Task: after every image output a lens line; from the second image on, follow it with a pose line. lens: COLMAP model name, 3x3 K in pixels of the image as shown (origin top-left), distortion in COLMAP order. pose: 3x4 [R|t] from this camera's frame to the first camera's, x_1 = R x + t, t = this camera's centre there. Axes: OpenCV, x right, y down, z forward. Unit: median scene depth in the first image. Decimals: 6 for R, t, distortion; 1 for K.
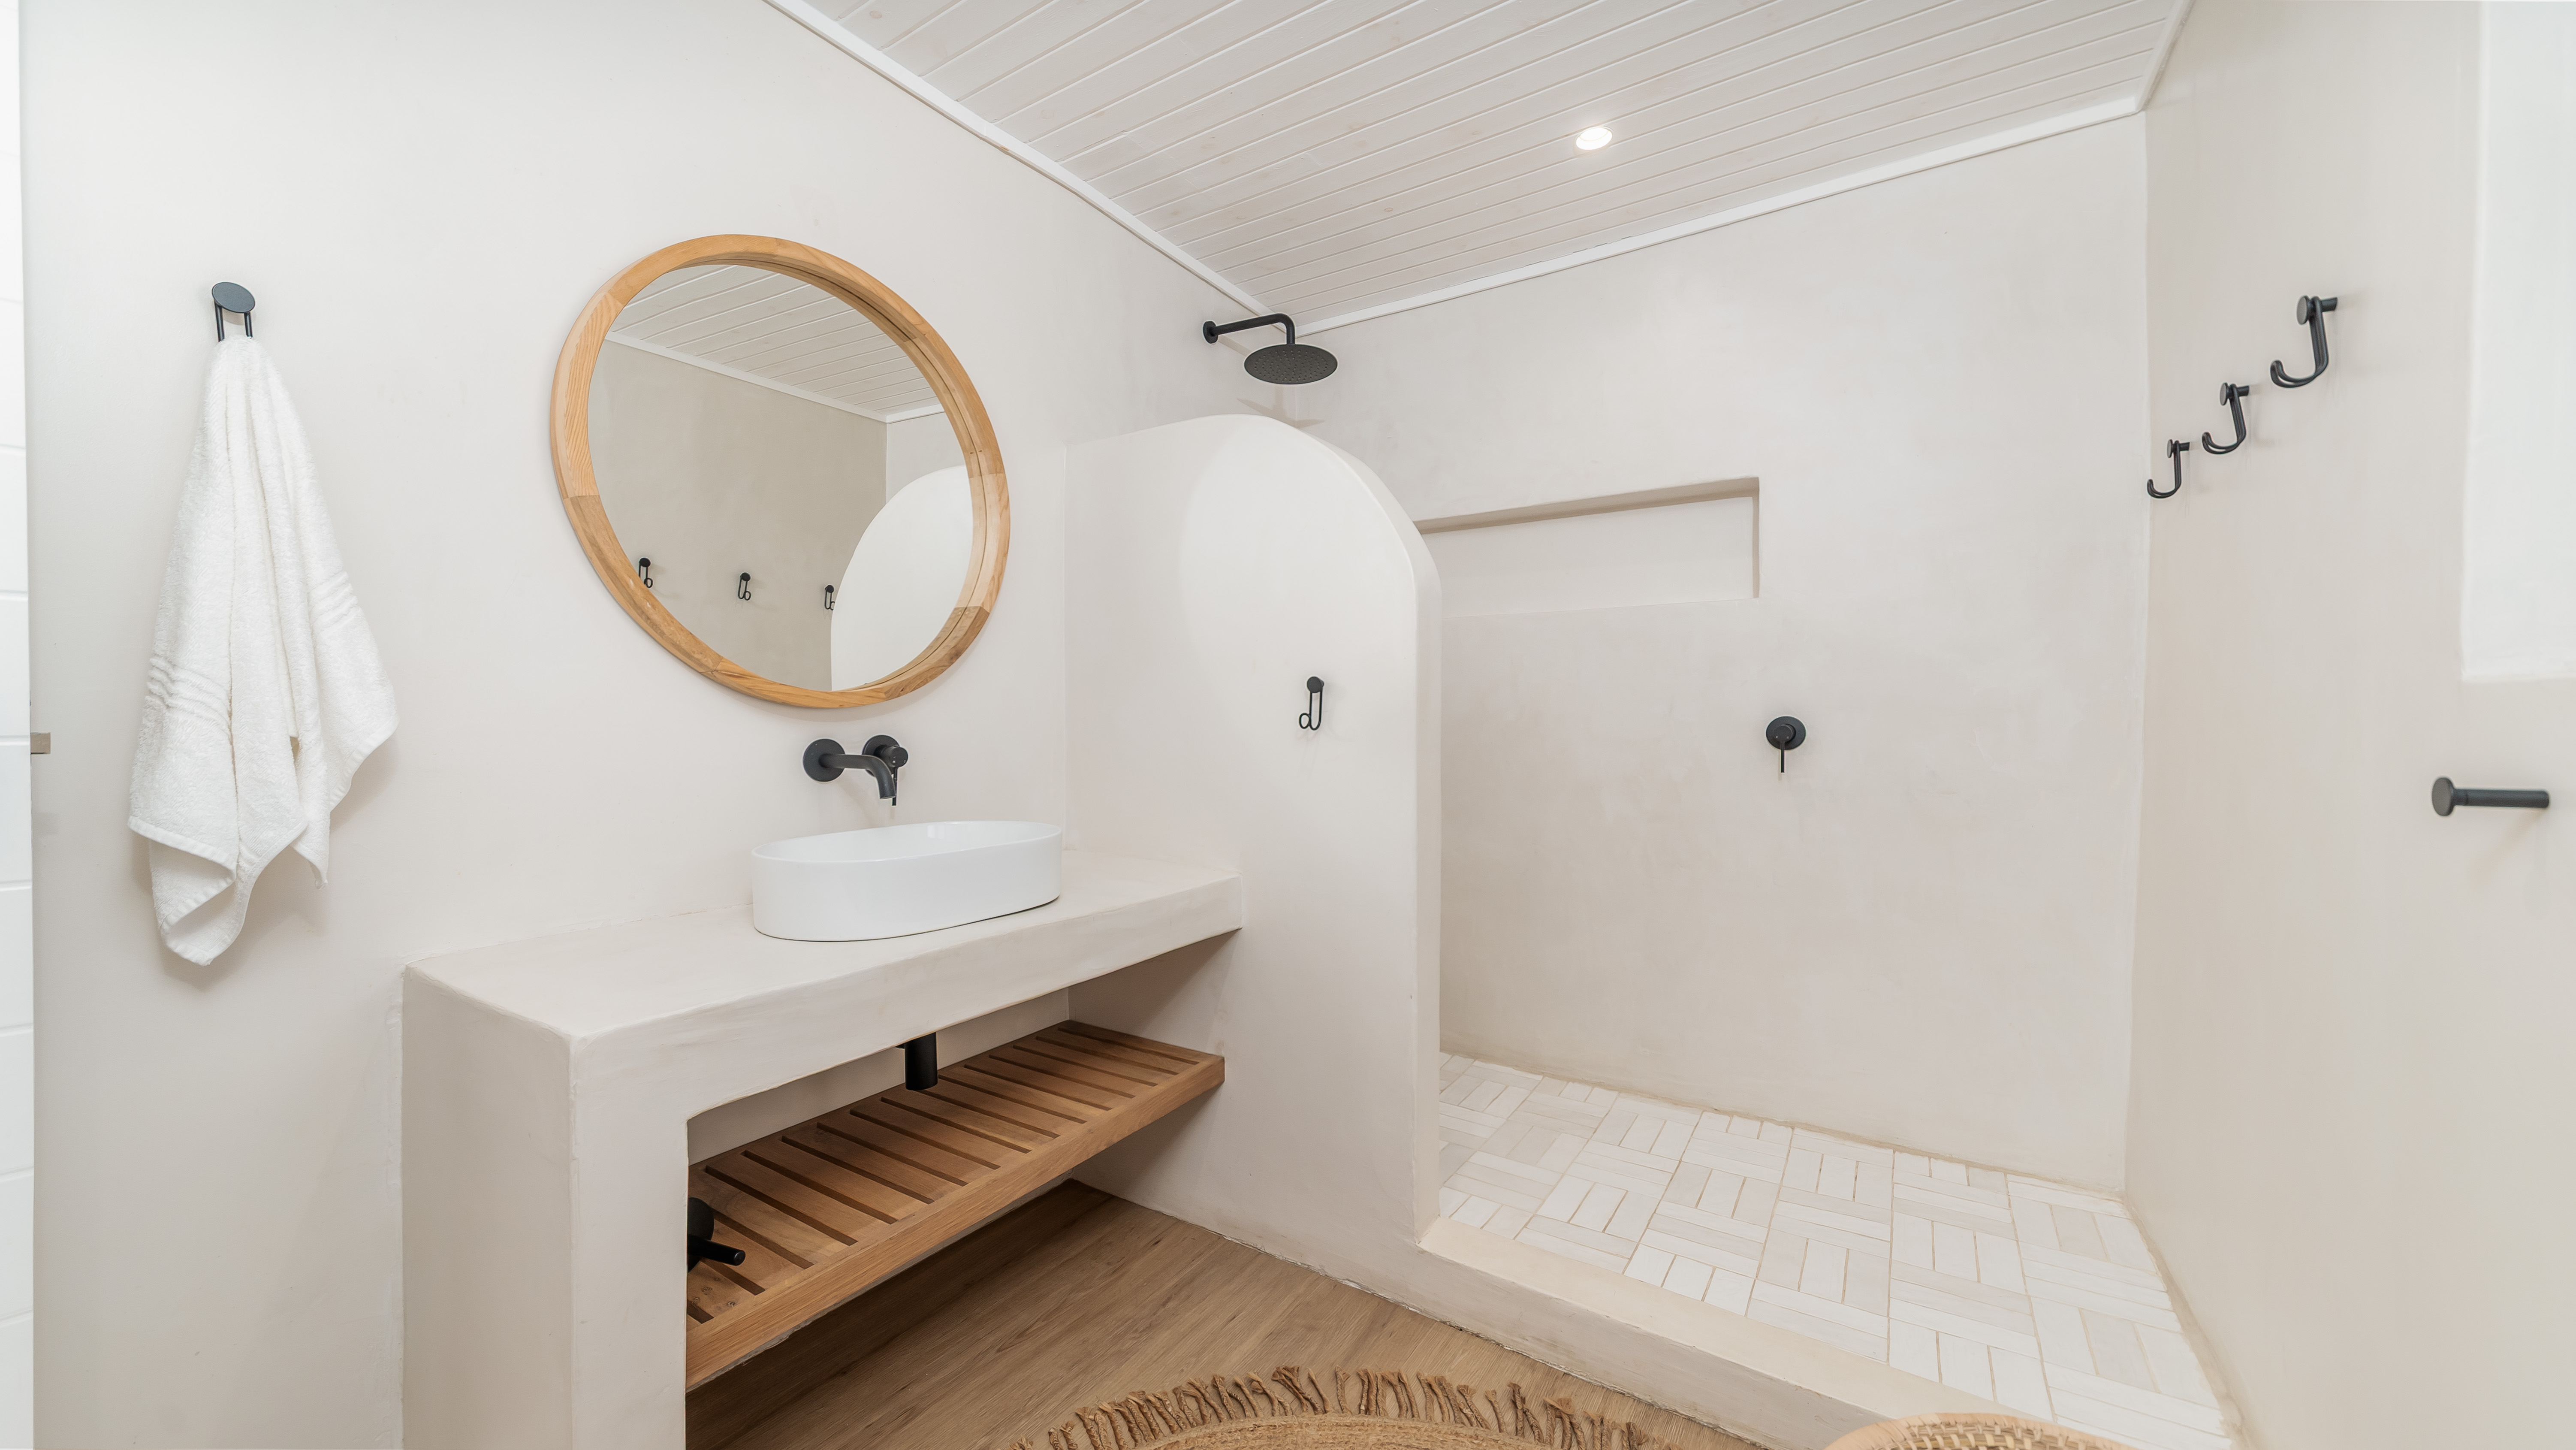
lens RADIAL K [[927.1, 0, 1275.8], [0, 927.1, 731.2], [0, 0, 1]] dist [0.000991, -0.000069]
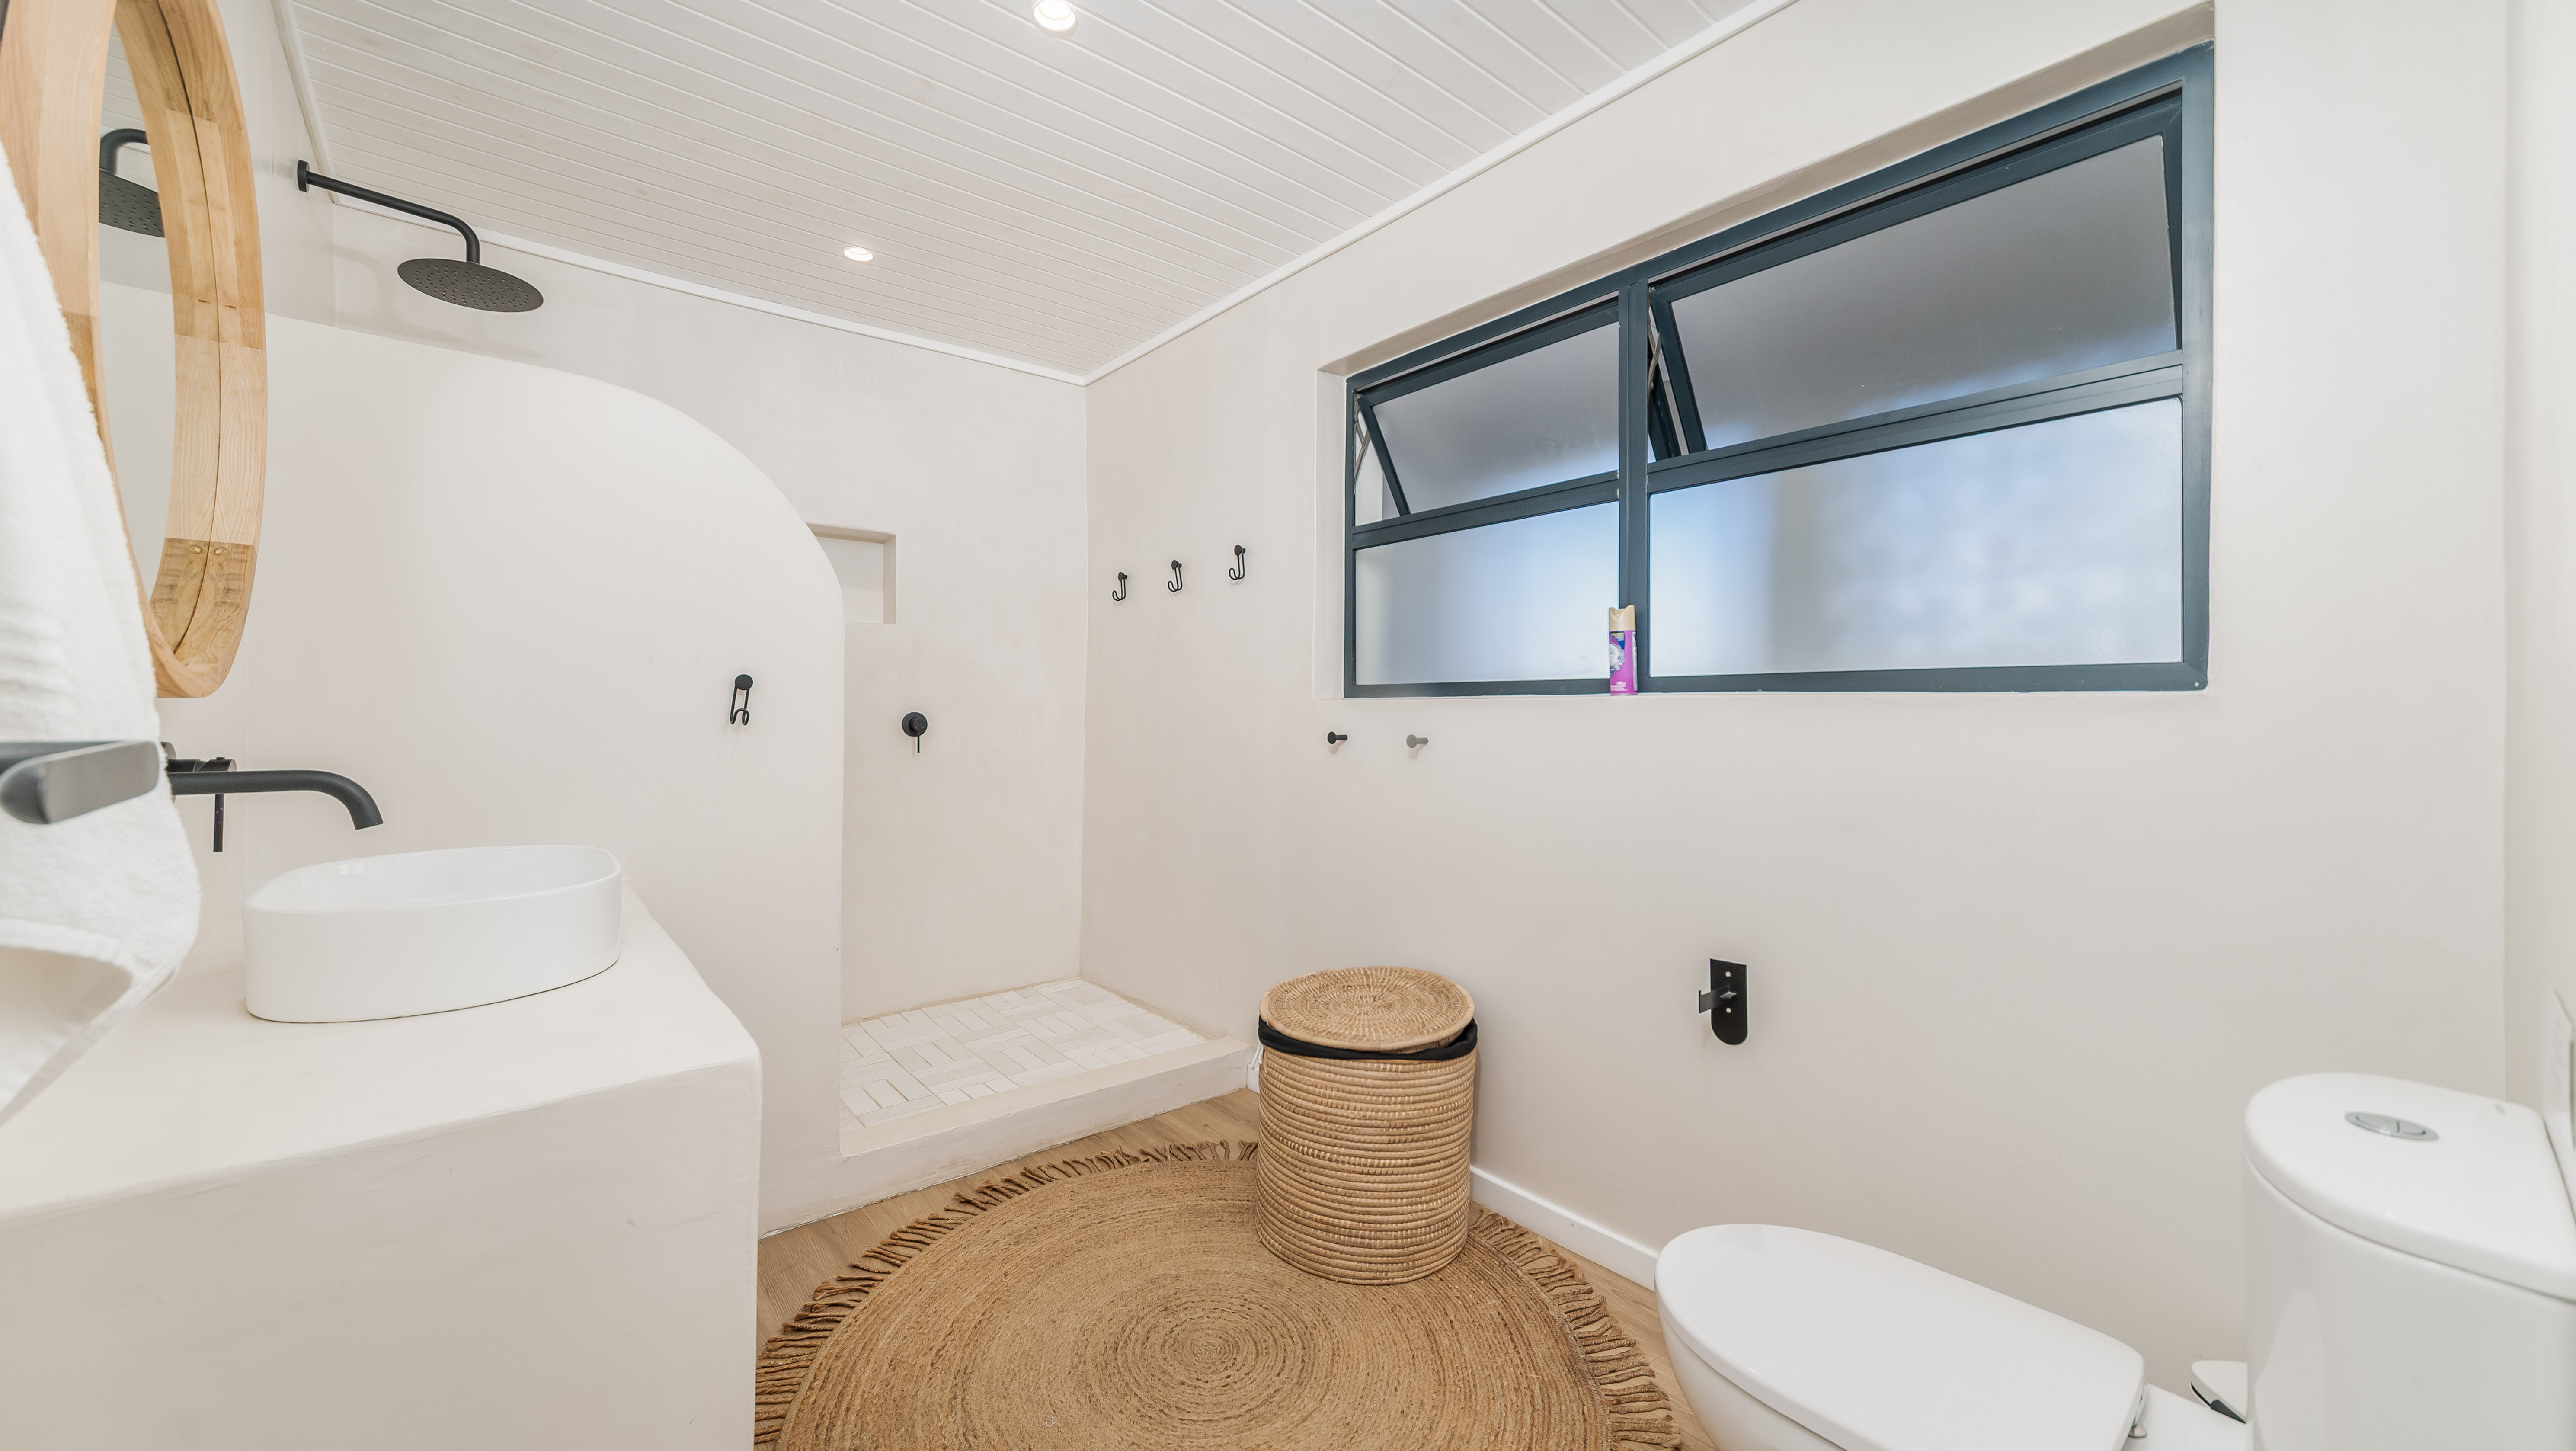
lens RADIAL K [[911.2, 0, 1287.0], [0, 911.2, 710.6], [0, 0, 1]] dist [-0.000101, -0.000077]
pose [[0.281190, 0.003368, 0.959646, -0.777269], [0.012559, 0.999895, -0.007190, -0.000951], [-0.959570, 0.014074, 0.281118, 0.112393]]
